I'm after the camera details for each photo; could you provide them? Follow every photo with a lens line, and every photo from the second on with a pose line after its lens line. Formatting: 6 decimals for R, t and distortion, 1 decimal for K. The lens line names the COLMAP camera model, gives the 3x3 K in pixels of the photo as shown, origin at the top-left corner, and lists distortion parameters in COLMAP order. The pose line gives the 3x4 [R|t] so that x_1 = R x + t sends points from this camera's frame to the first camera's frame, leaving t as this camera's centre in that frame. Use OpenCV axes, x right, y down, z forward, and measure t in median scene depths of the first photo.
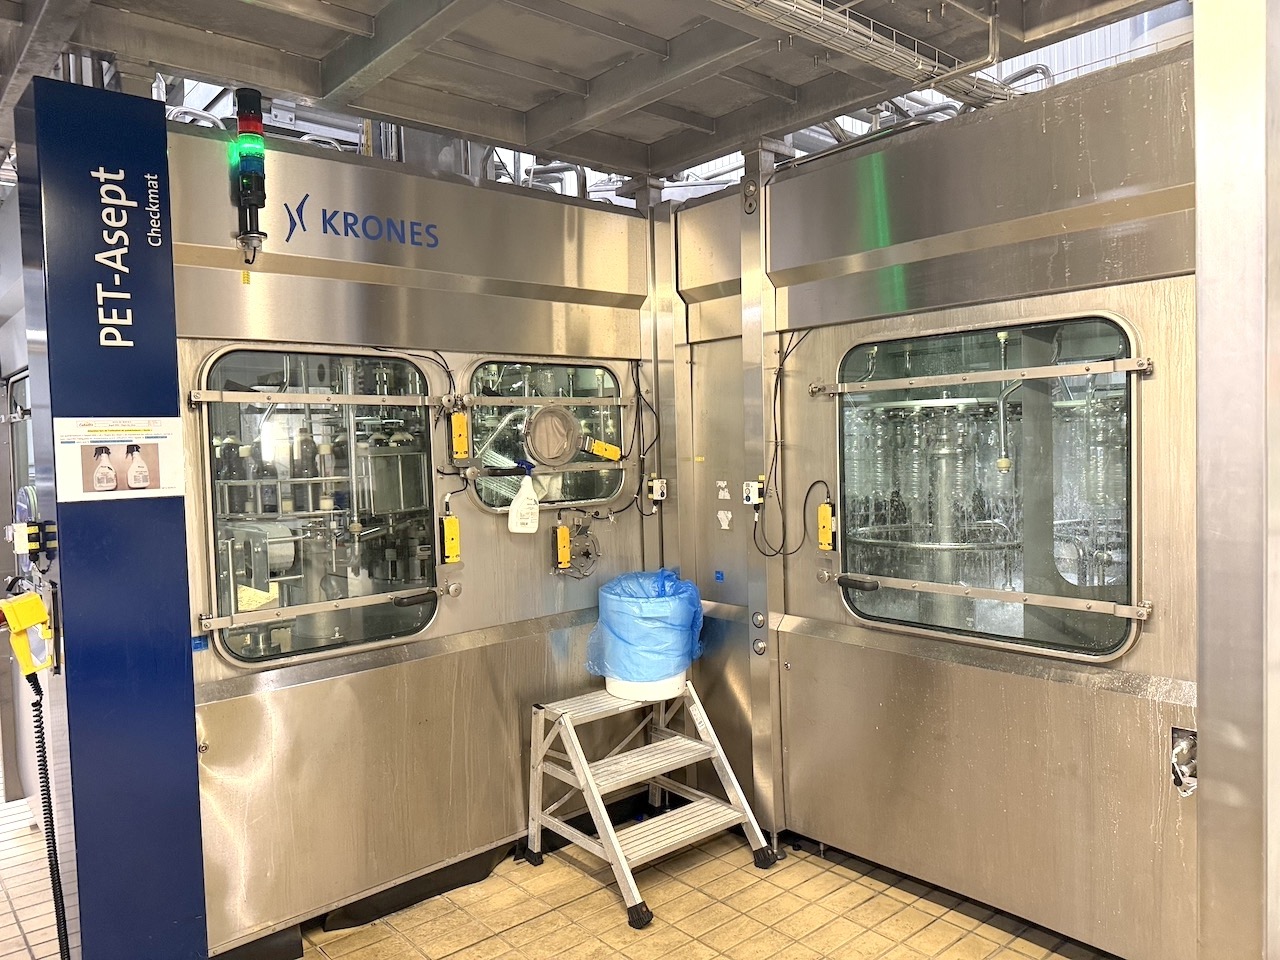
lens RADIAL K [[913.9, 0, 650.0], [0, 913.9, 478.4], [0, 0, 1]] dist [-0.003844, -0.016017]
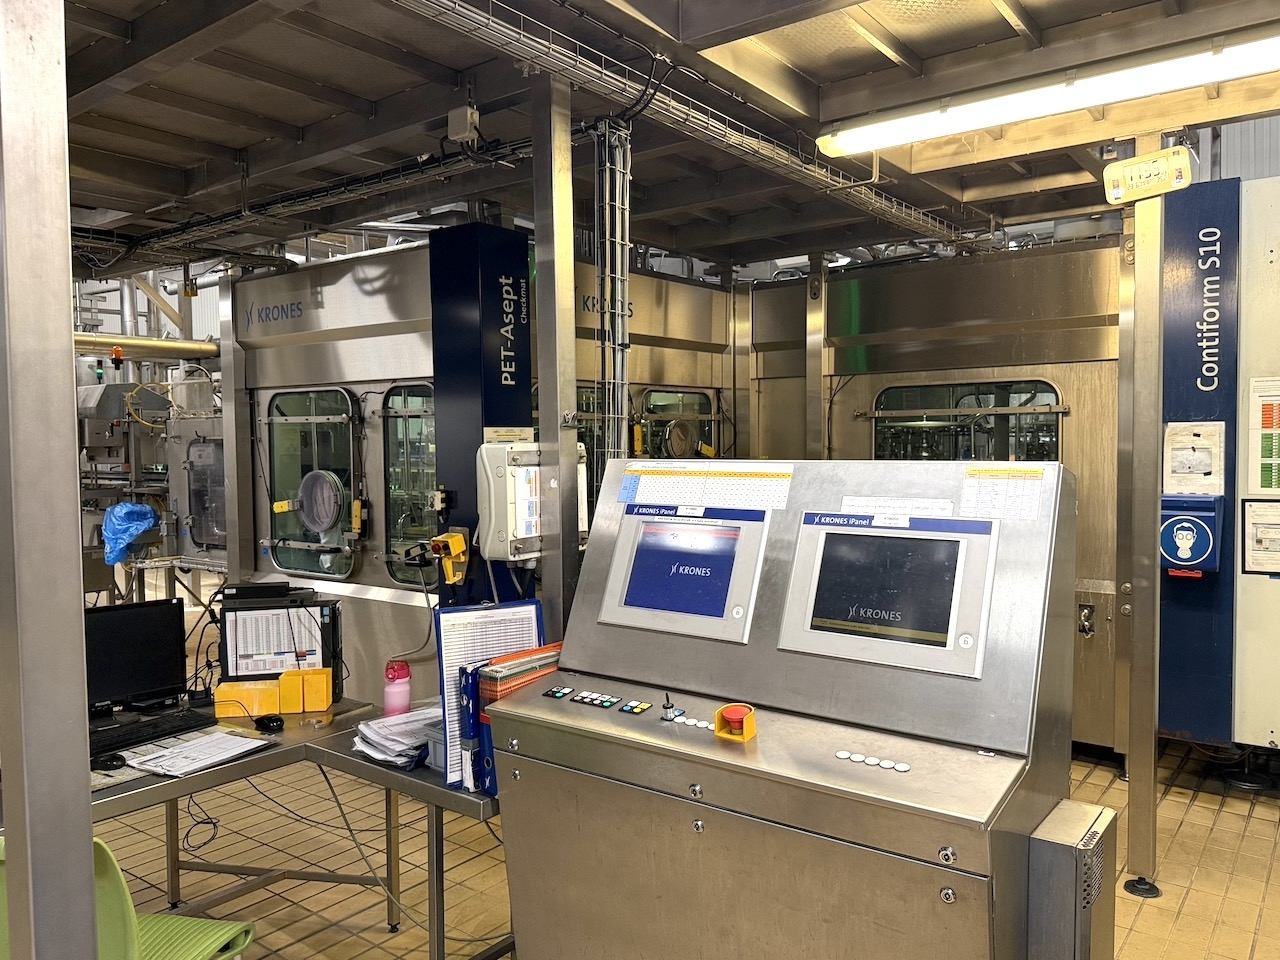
lens RADIAL K [[959.8, 0, 633.1], [0, 959.8, 478.5], [0, 0, 1]] dist [0.005047, 0.000786]
pose [[0.982312, 0.008314, 0.187065, -0.672854], [-0.008406, 0.999965, -0.000302, 0.024103], [-0.187061, -0.001276, 0.982347, -0.738516]]
